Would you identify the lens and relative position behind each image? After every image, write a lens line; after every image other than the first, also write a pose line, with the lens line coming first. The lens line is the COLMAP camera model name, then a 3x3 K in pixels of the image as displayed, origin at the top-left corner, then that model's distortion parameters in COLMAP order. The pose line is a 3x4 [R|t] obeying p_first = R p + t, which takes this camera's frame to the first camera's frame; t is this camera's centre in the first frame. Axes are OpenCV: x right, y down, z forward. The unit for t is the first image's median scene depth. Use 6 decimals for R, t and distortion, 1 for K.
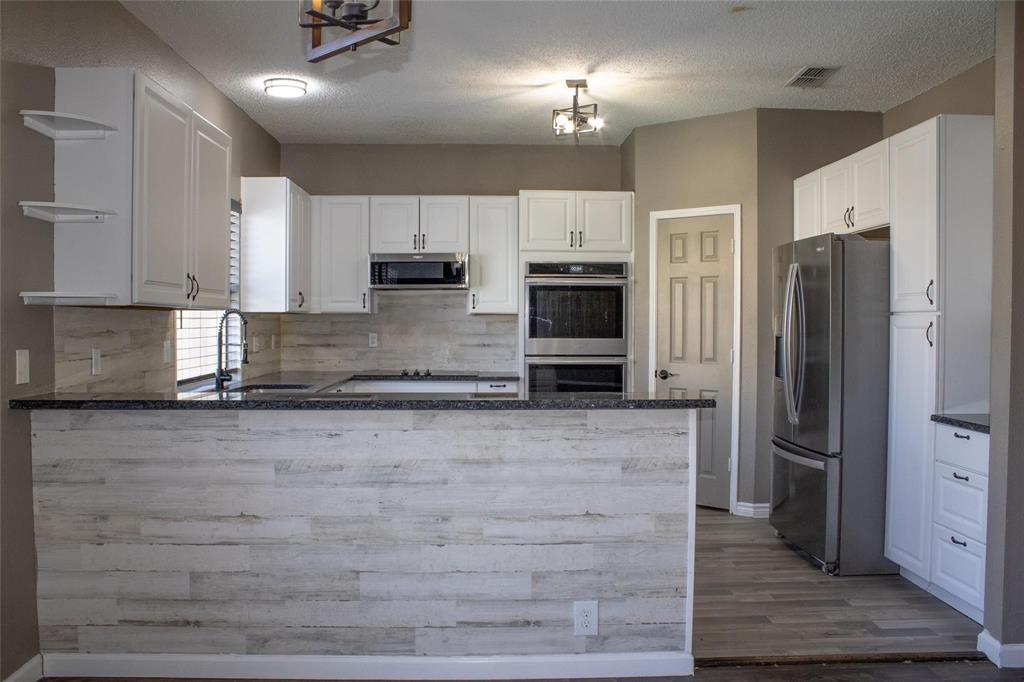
lens RADIAL K [[864.4, 0, 512.0], [0, 864.4, 341.0], [0, 0, 1]] dist [-0.081163, 0.003895]
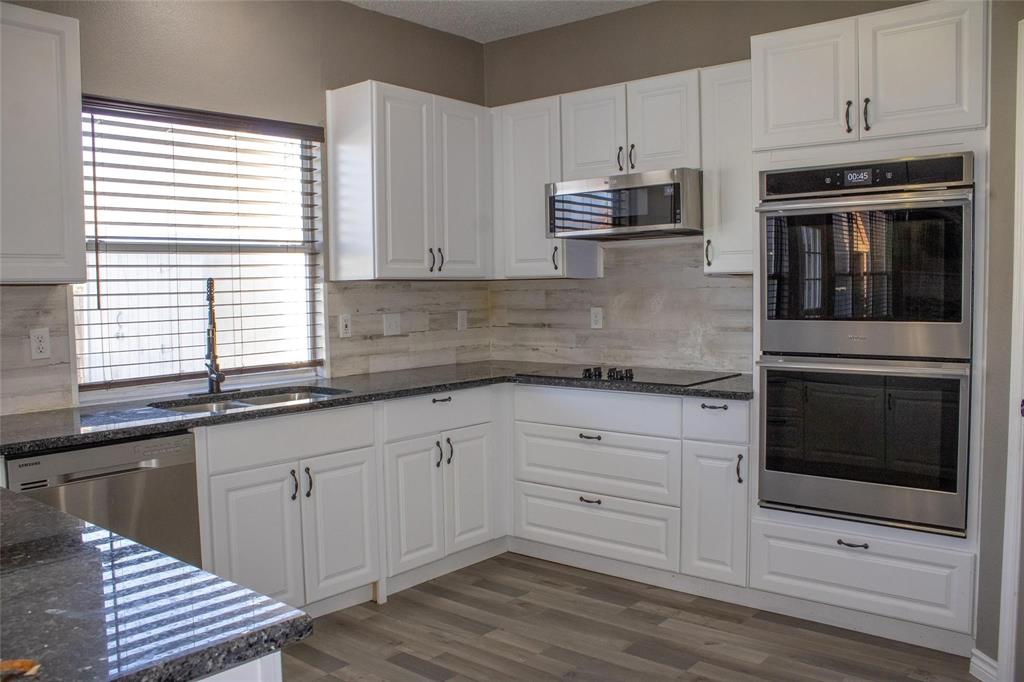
lens RADIAL K [[864.4, 0, 512.0], [0, 864.4, 341.0], [0, 0, 1]] dist [-0.081163, 0.003895]
pose [[0.746937, 0.025592, -0.664403, 0.246622], [0.002918, 0.999123, 0.041766, -0.012438], [0.664889, -0.033136, 0.746207, 0.512628]]
